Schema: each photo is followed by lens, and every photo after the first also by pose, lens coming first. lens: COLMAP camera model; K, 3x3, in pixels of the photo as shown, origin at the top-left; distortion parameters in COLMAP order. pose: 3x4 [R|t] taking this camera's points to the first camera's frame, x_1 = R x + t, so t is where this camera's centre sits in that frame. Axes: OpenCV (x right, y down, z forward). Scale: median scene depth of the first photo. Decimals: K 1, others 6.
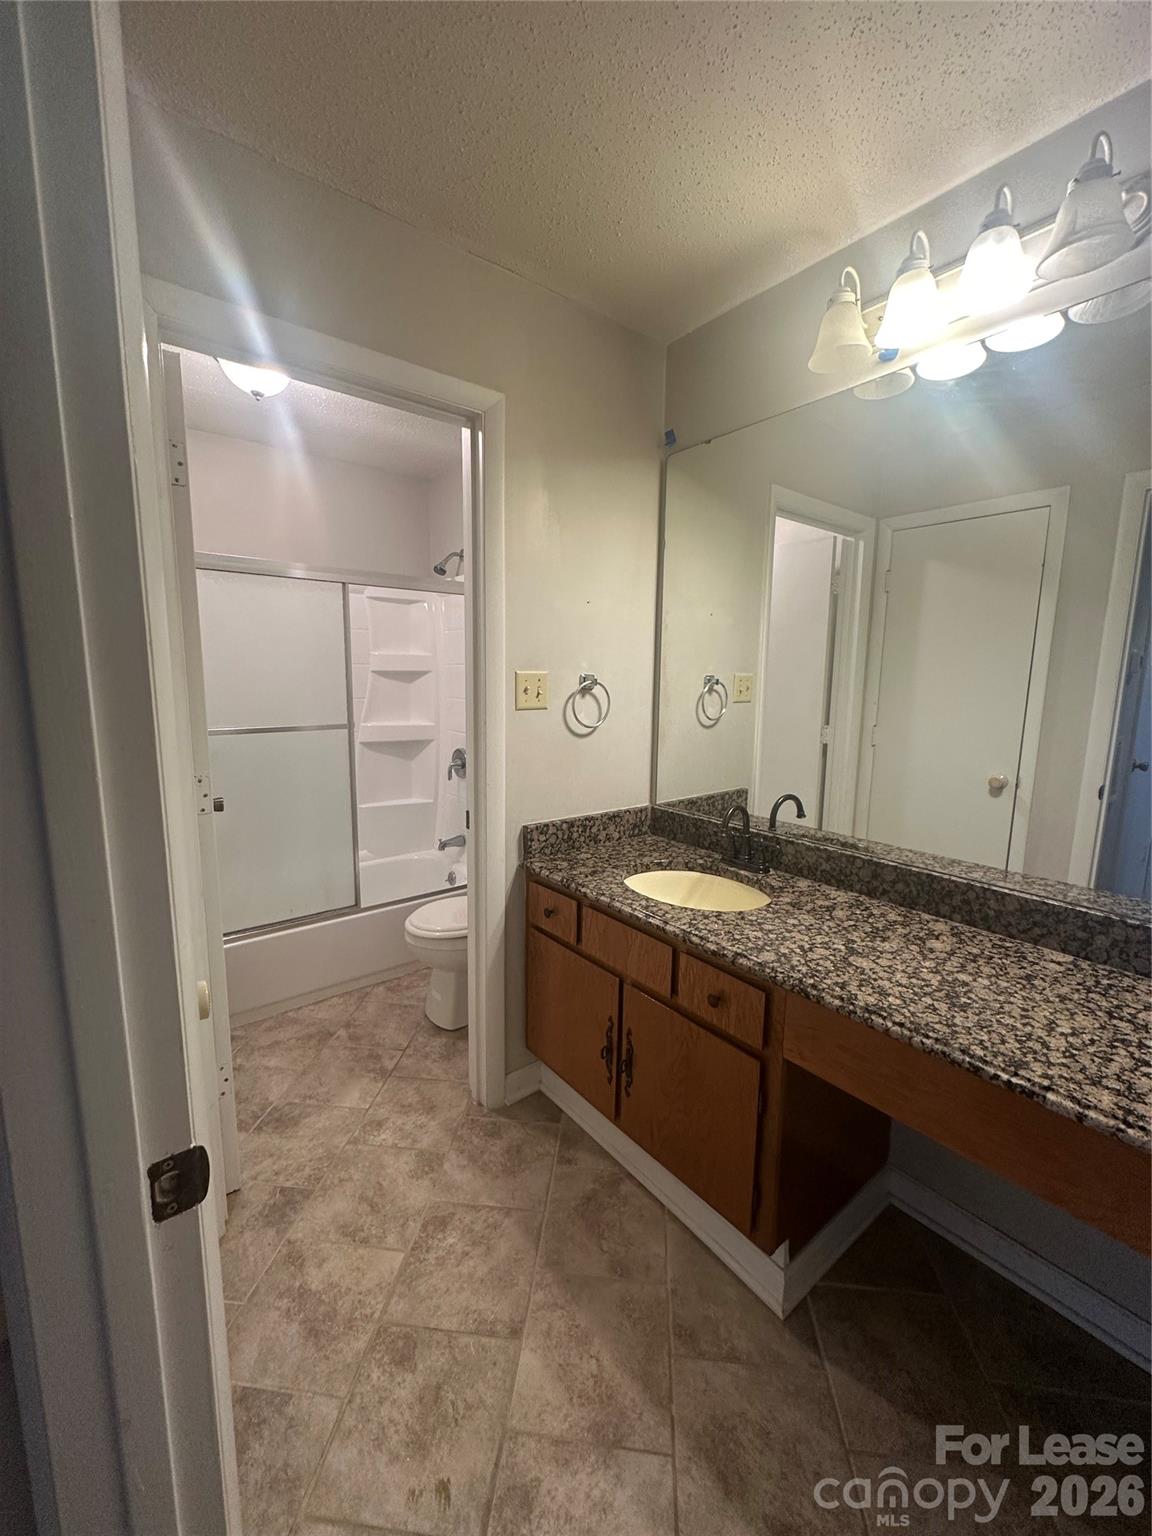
lens RADIAL K [[619.7, 0, 577.3], [0, 619.7, 758.0], [0, 0, 1]] dist [0.003005, 0.000074]
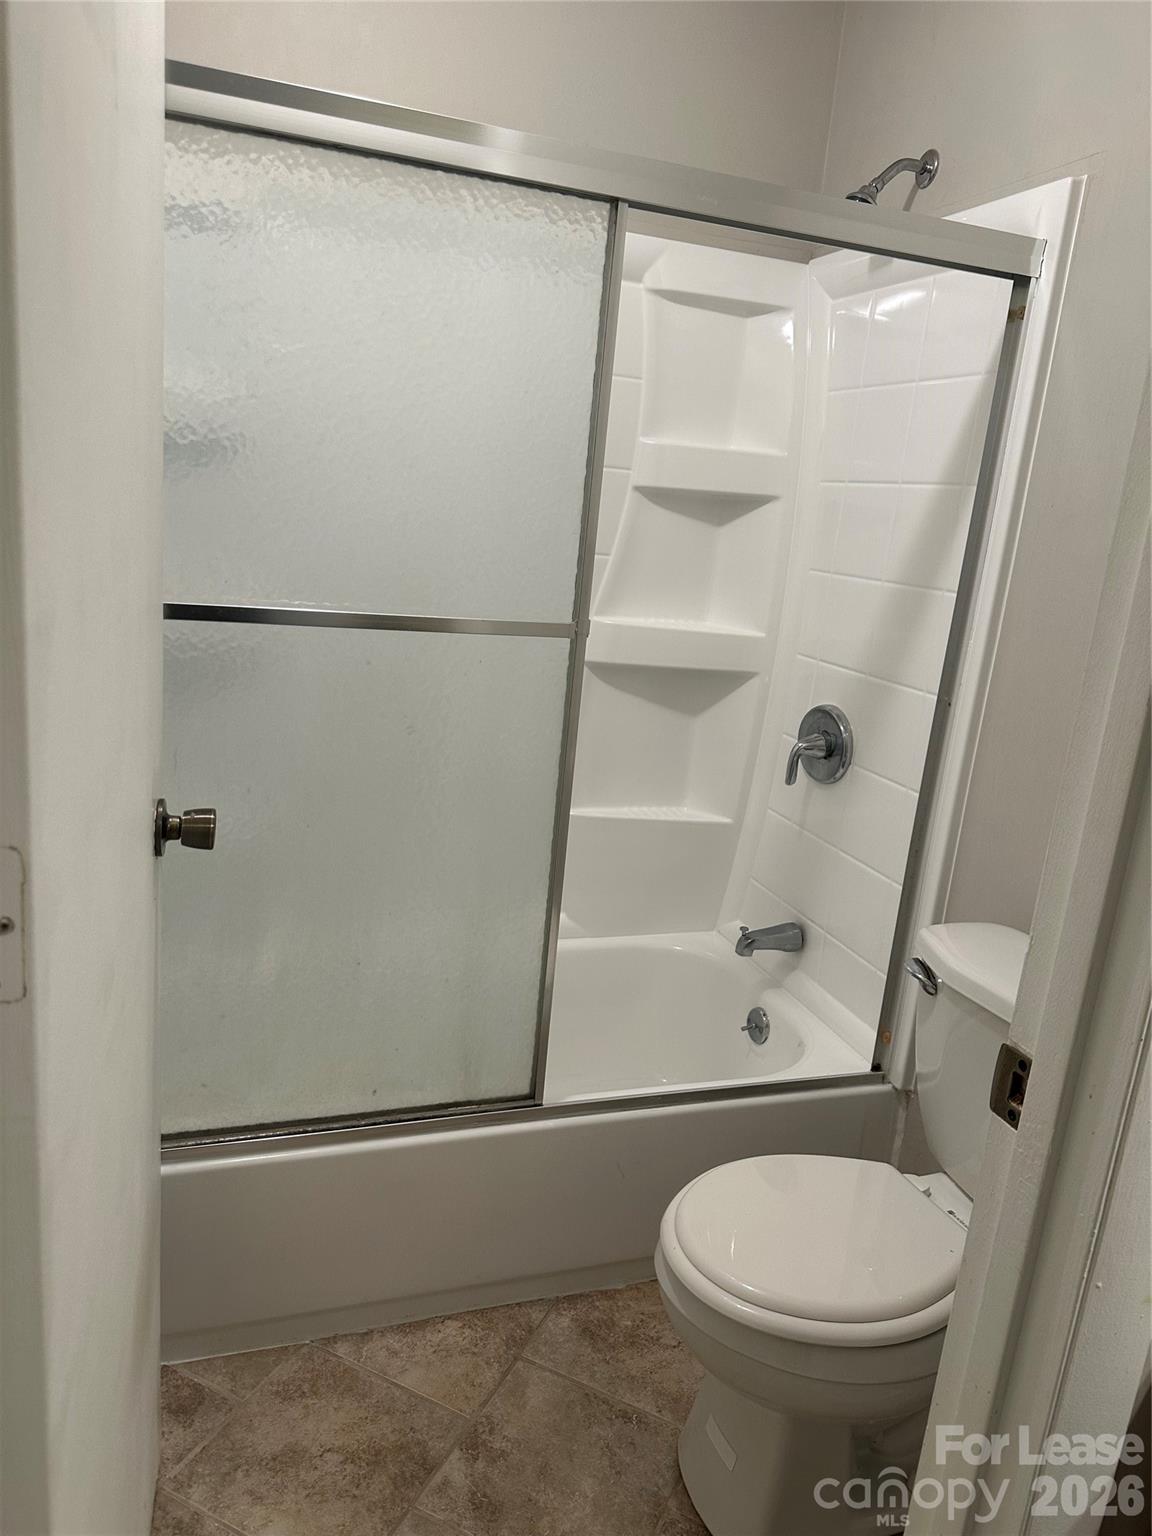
lens RADIAL K [[1082.2, 0, 578.1], [0, 1082.2, 774.8], [0, 0, 1]] dist [0.052639, -0.003396]
pose [[0.943206, 0.154938, -0.293865, -0.163208], [-0.126970, 0.985552, 0.112094, -0.037400], [0.306987, -0.068416, 0.949251, 0.384640]]
